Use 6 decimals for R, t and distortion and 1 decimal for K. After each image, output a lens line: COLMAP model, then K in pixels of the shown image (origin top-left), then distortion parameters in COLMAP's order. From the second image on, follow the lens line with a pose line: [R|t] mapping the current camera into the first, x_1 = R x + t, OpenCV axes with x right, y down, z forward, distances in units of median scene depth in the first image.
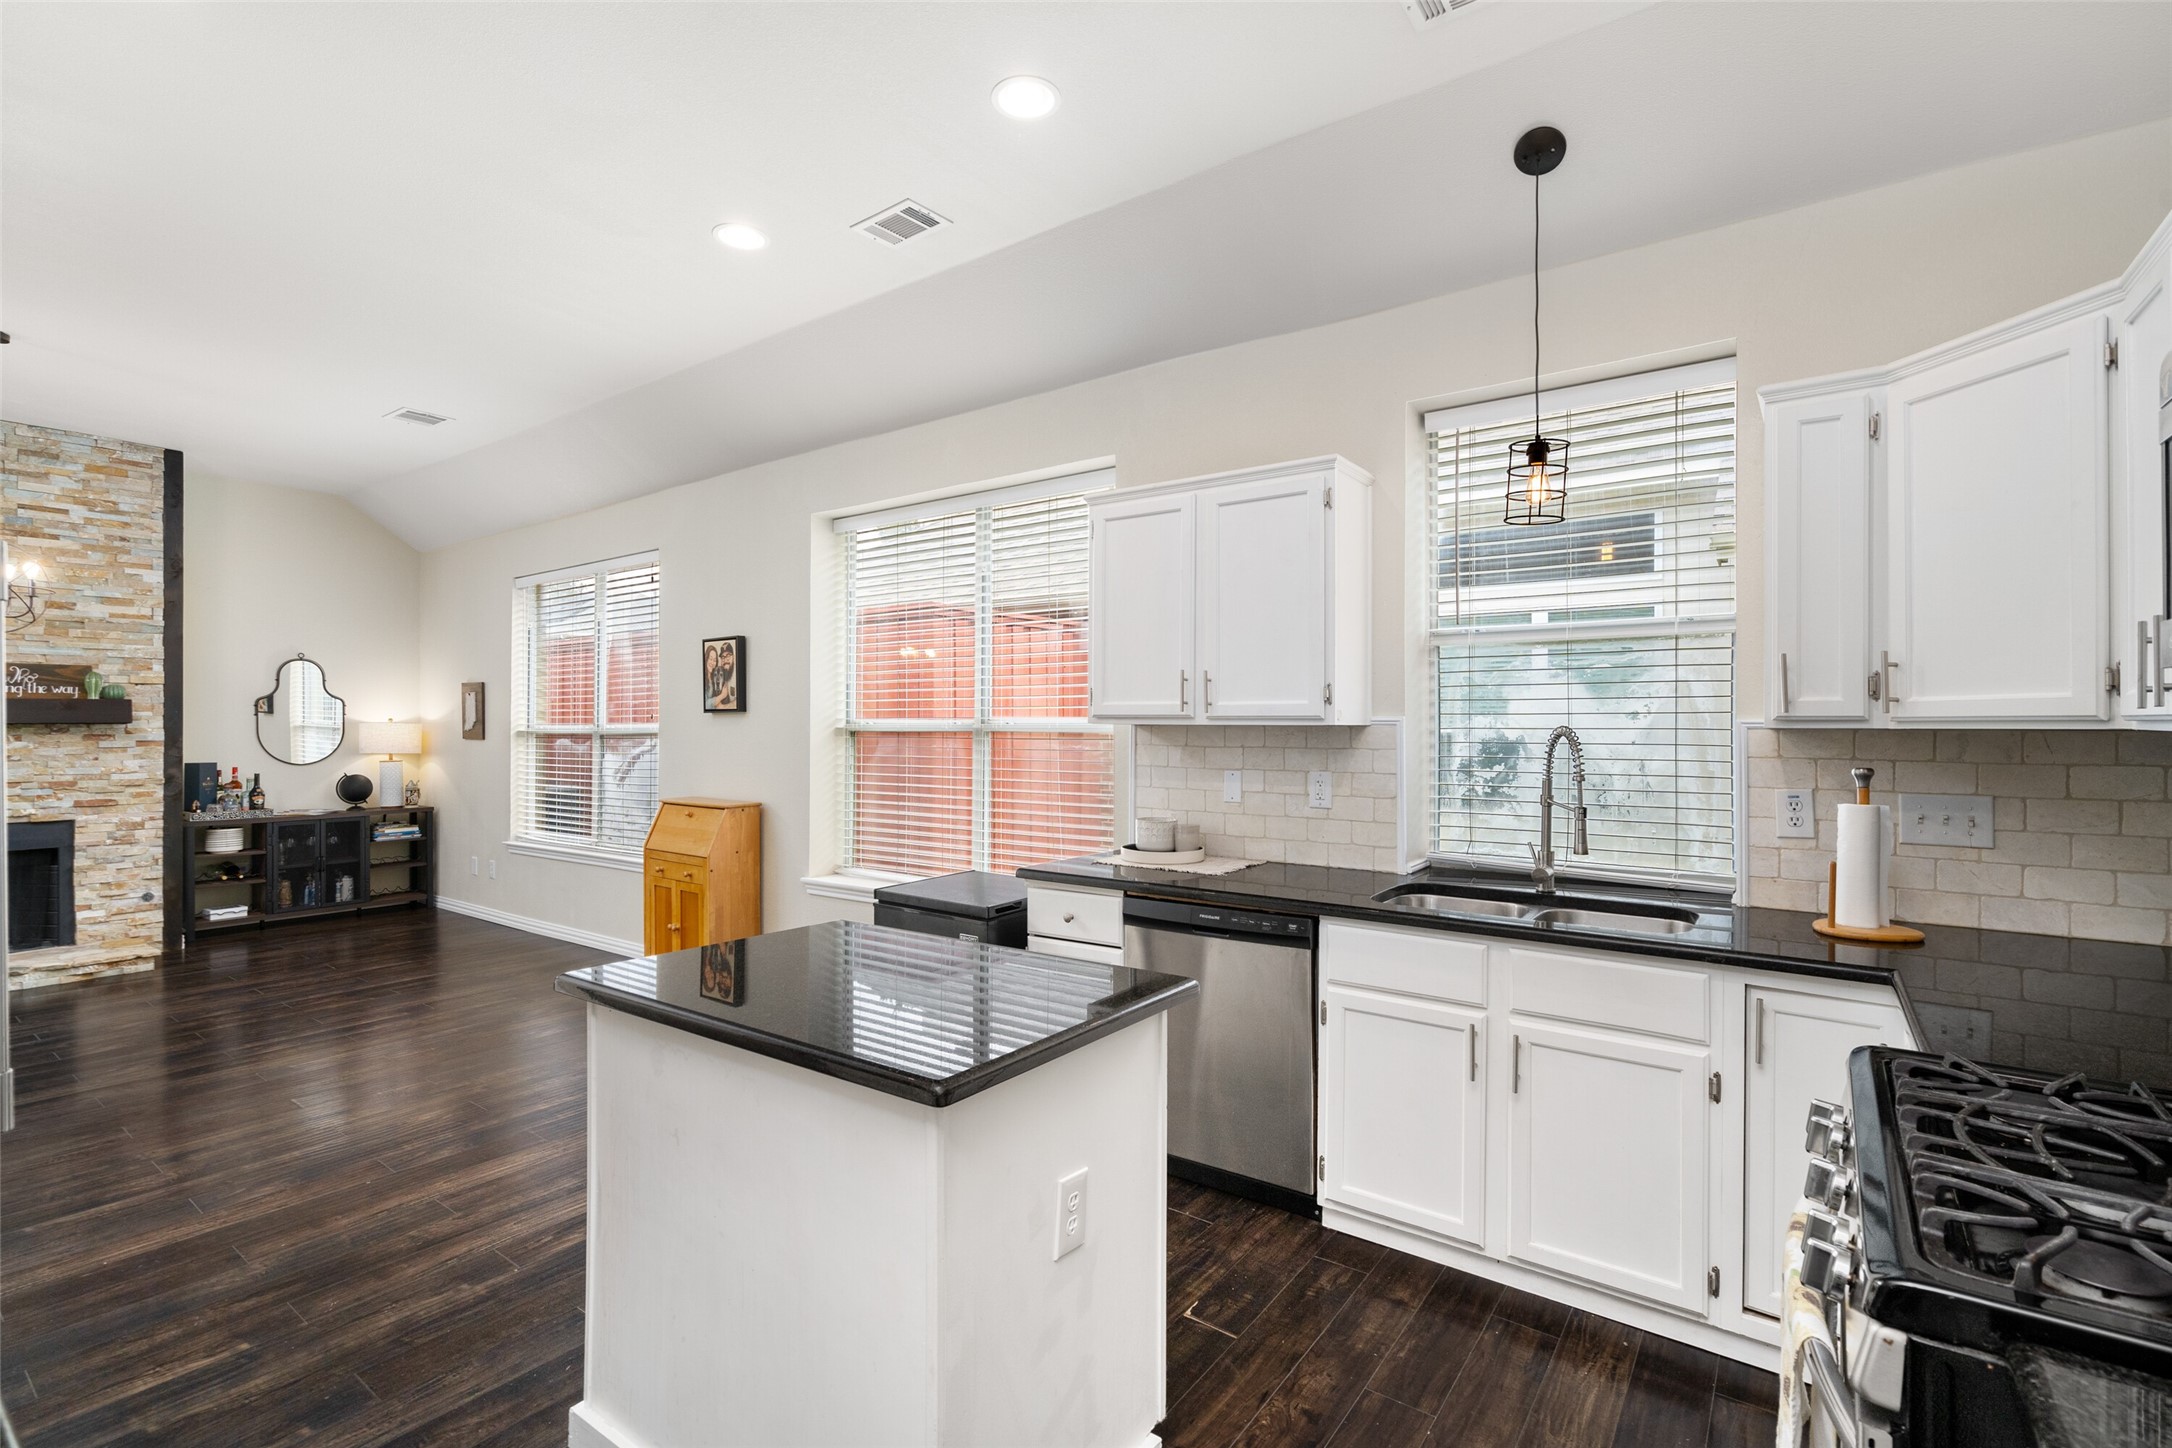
lens RADIAL K [[1000.2, 0, 1082.8], [0, 1000.2, 722.7], [0, 0, 1]] dist [-0.001766, 0.001078]
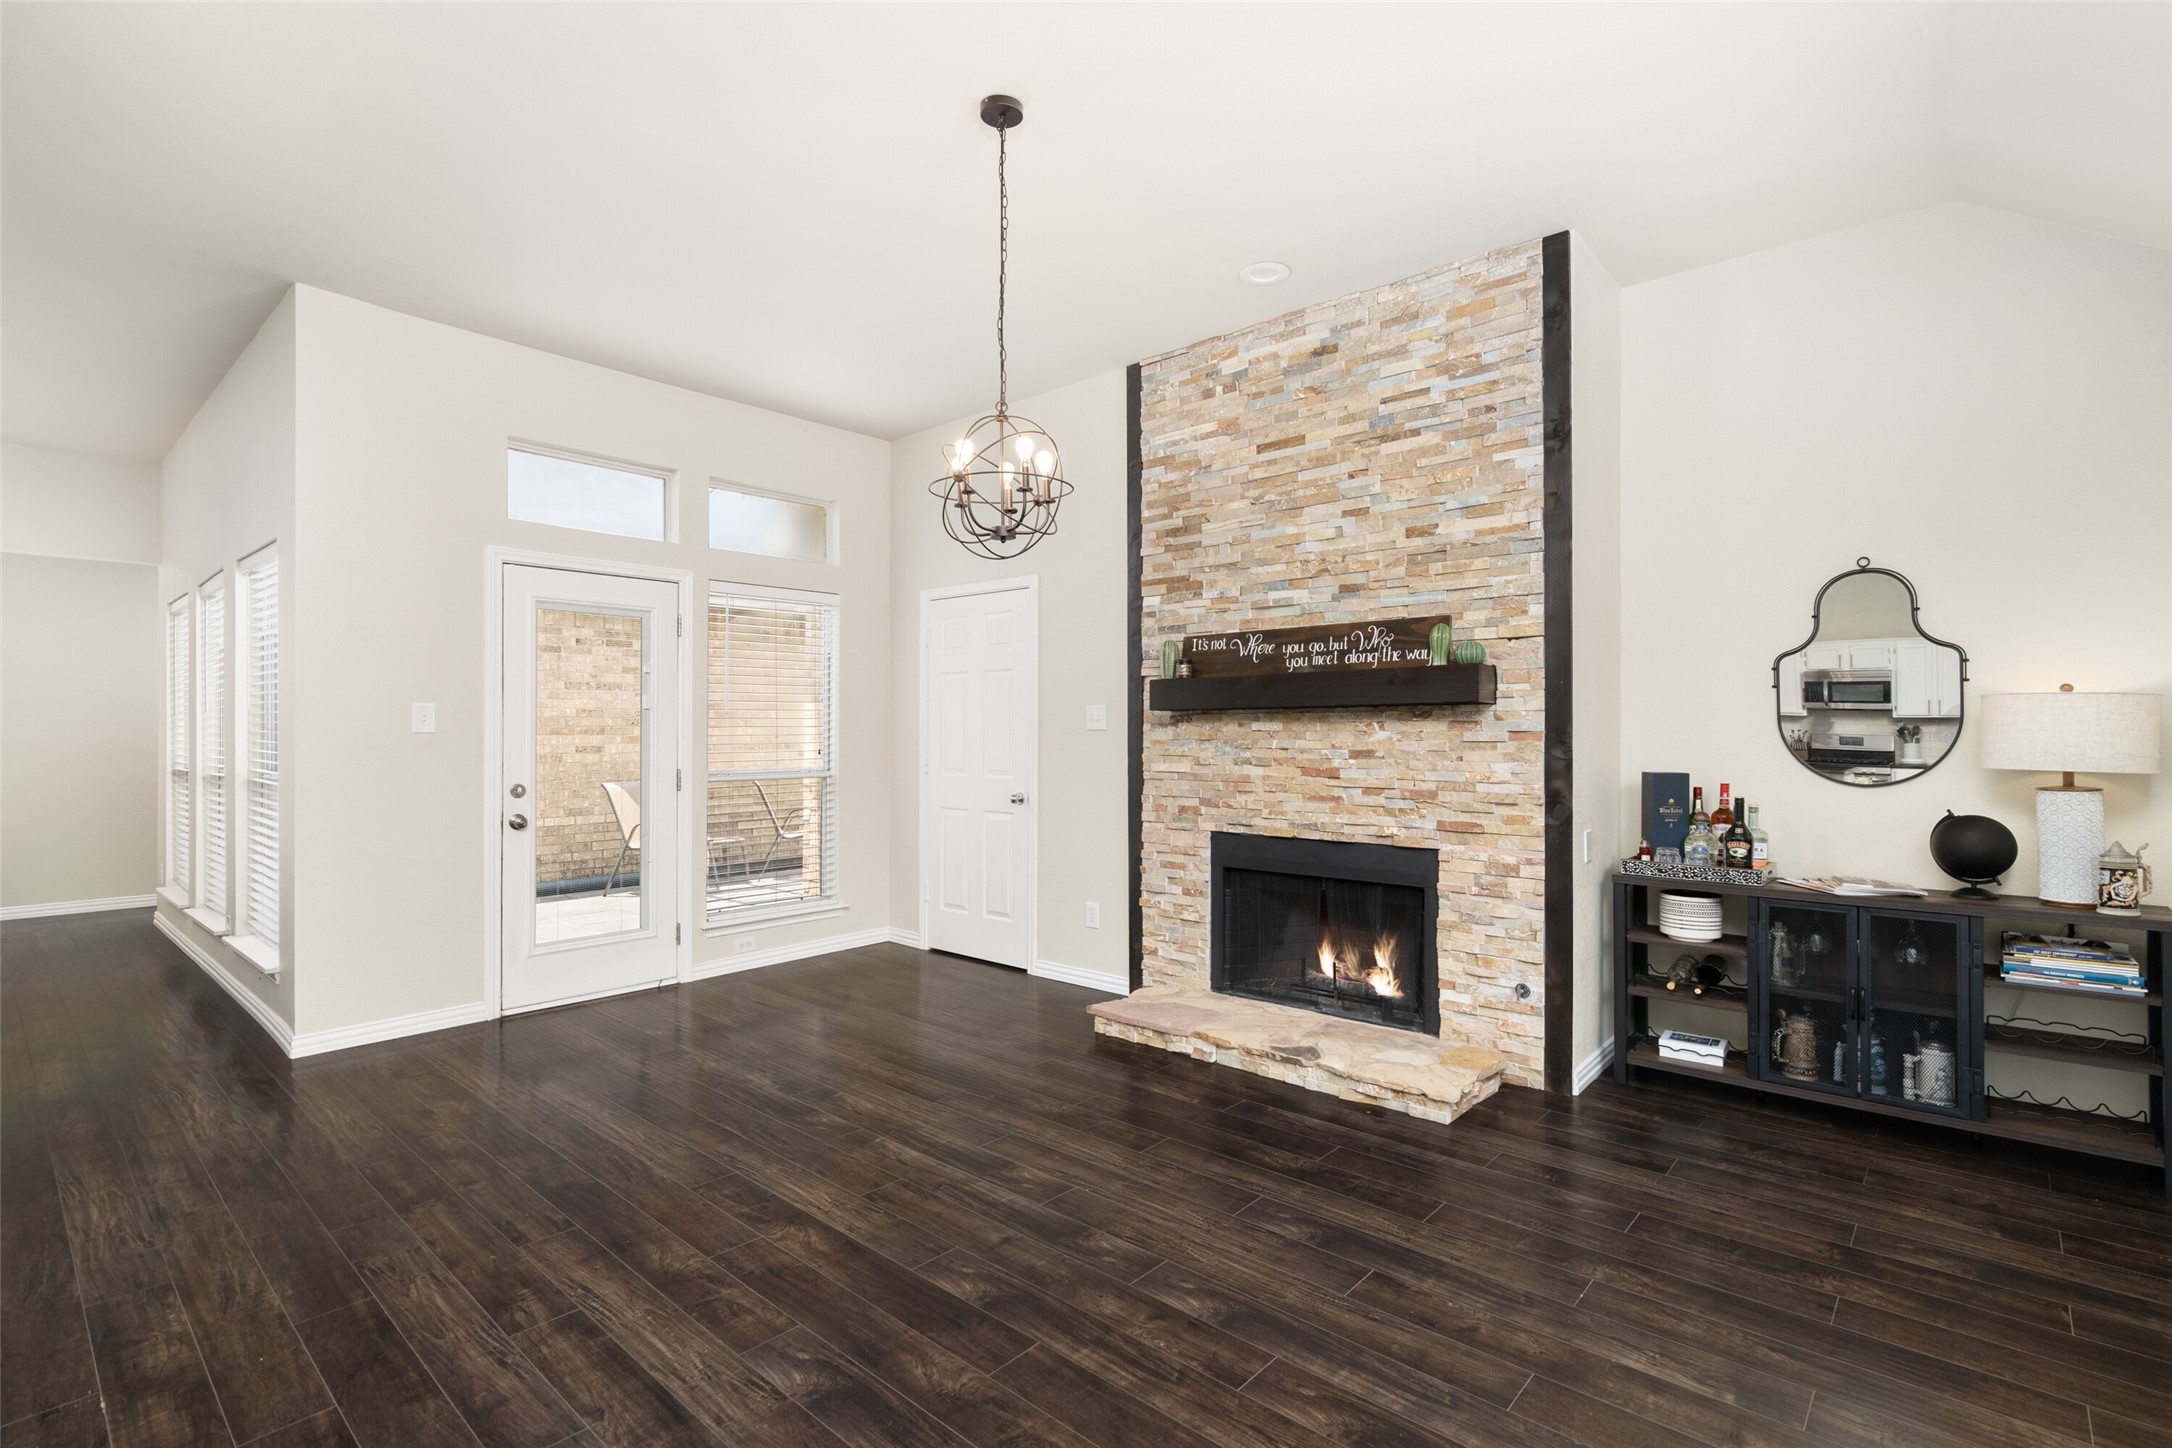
lens RADIAL K [[1000.2, 0, 1083.8], [0, 1000.2, 722.8], [0, 0, 1]] dist [-0.001766, 0.001078]
pose [[-0.093075, -0.010055, -0.995608, -0.318239], [-0.000564, 0.999949, -0.010047, 0.019537], [0.995659, -0.000373, -0.093076, 0.812077]]
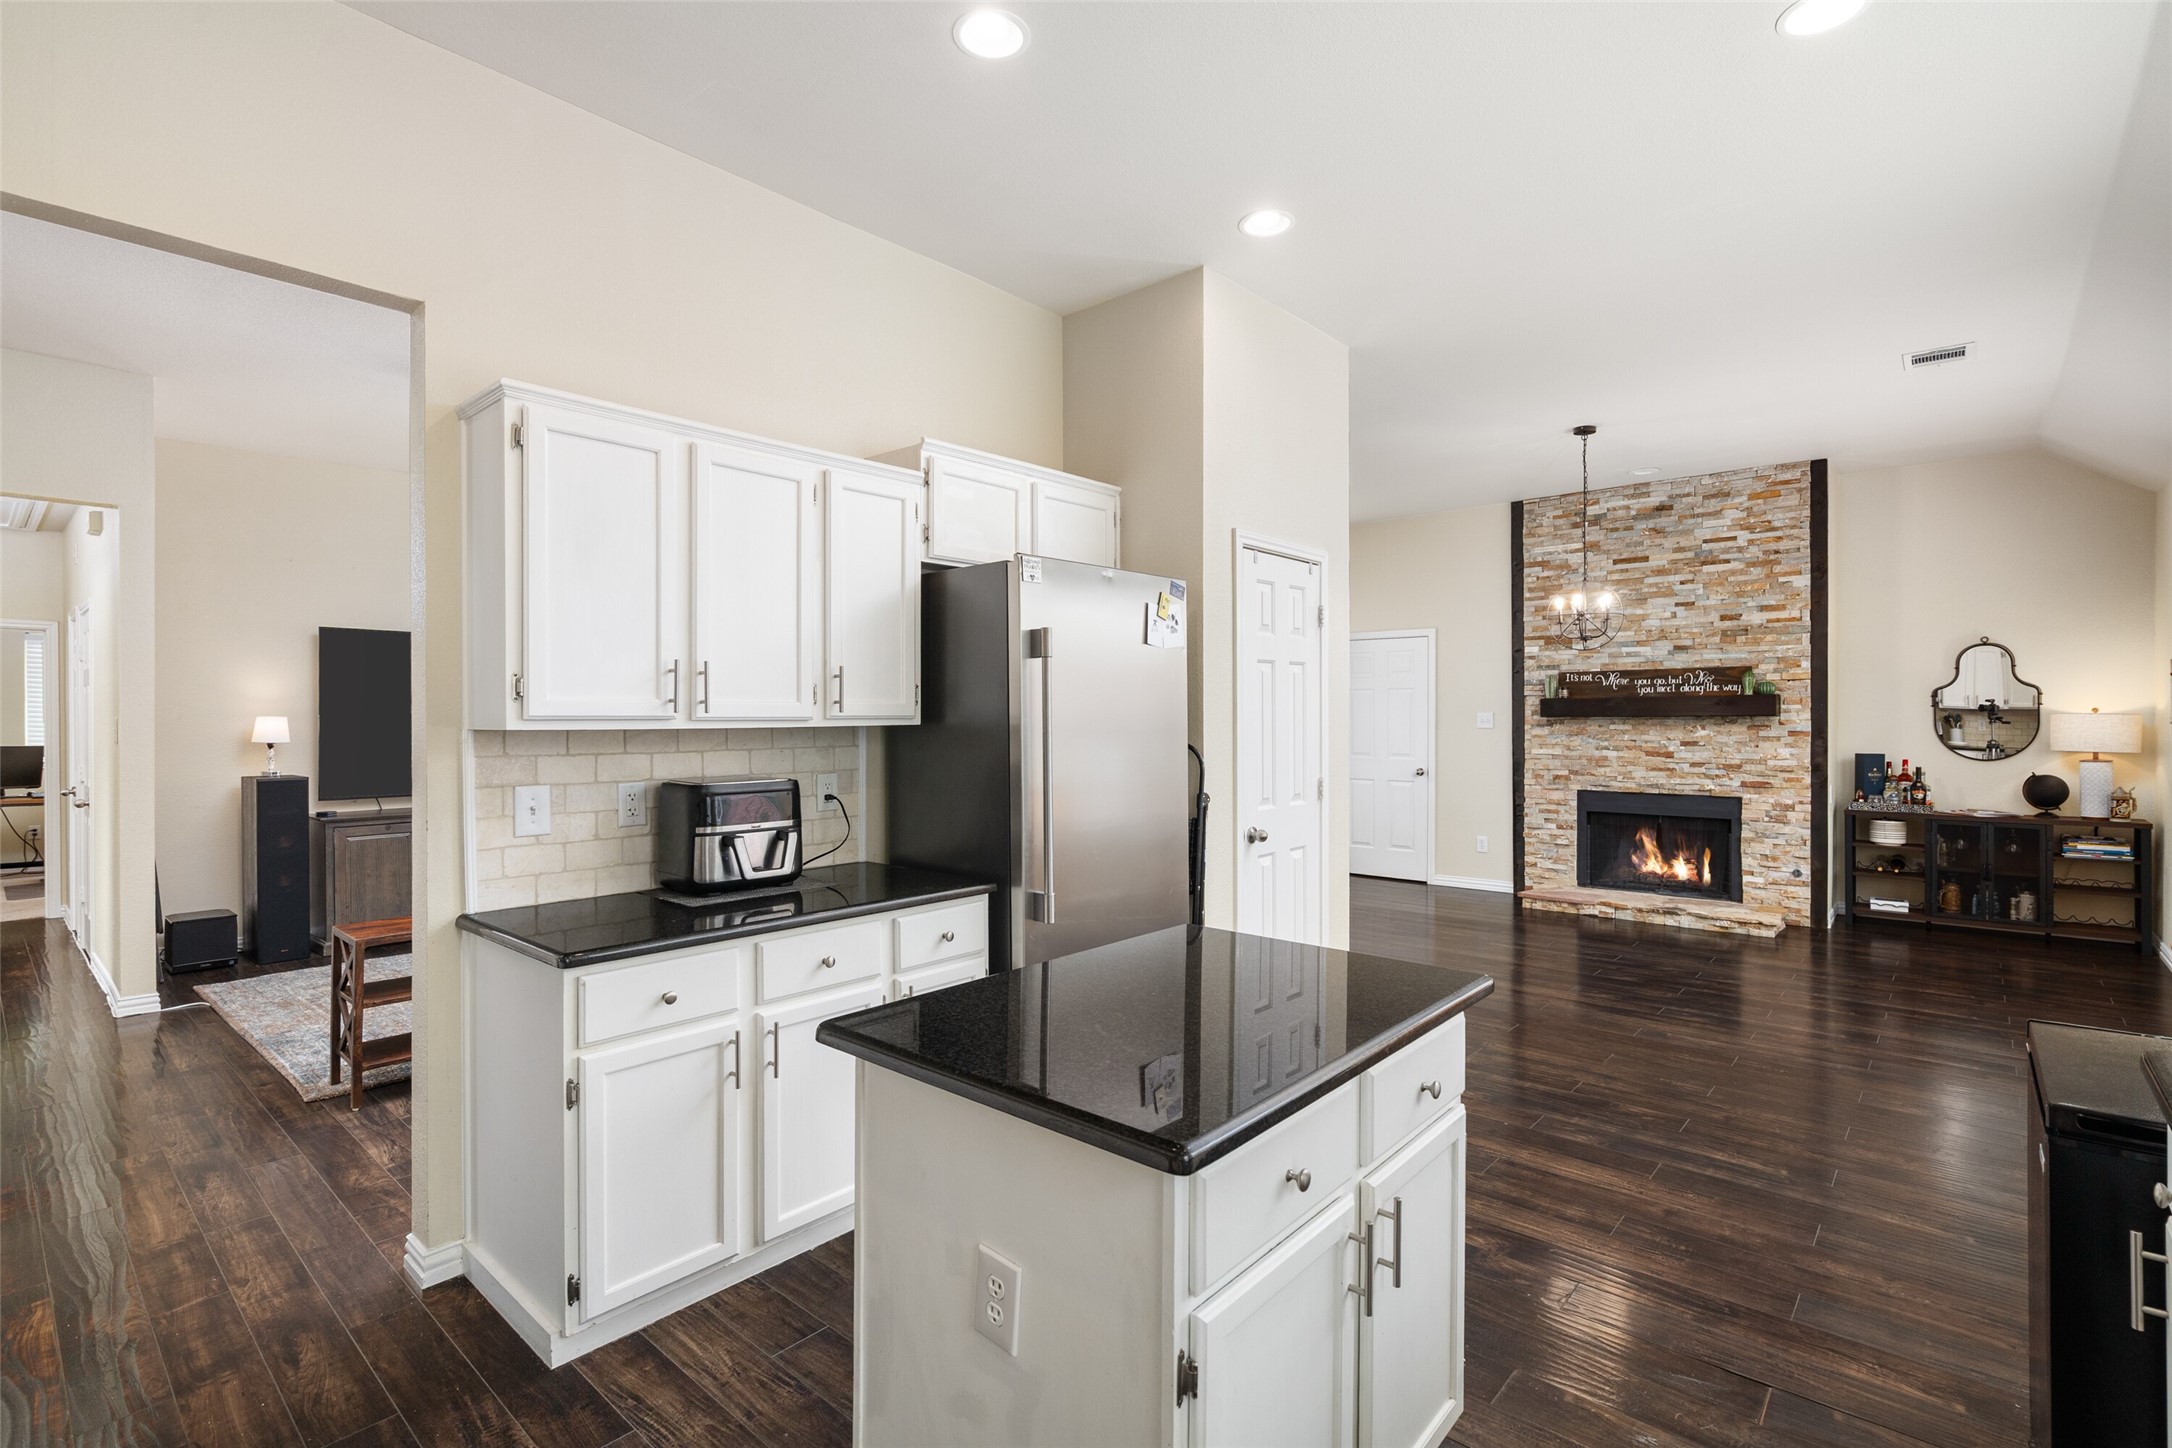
lens RADIAL K [[1000.2, 0, 1094.3], [0, 1000.2, 718.5], [0, 0, 1]] dist [-0.001766, 0.001078]
pose [[-0.076023, 0.001427, -0.997105, 0.224733], [0.002455, 0.999996, 0.001244, 0.000814], [0.997103, -0.002353, -0.076027, 0.320310]]
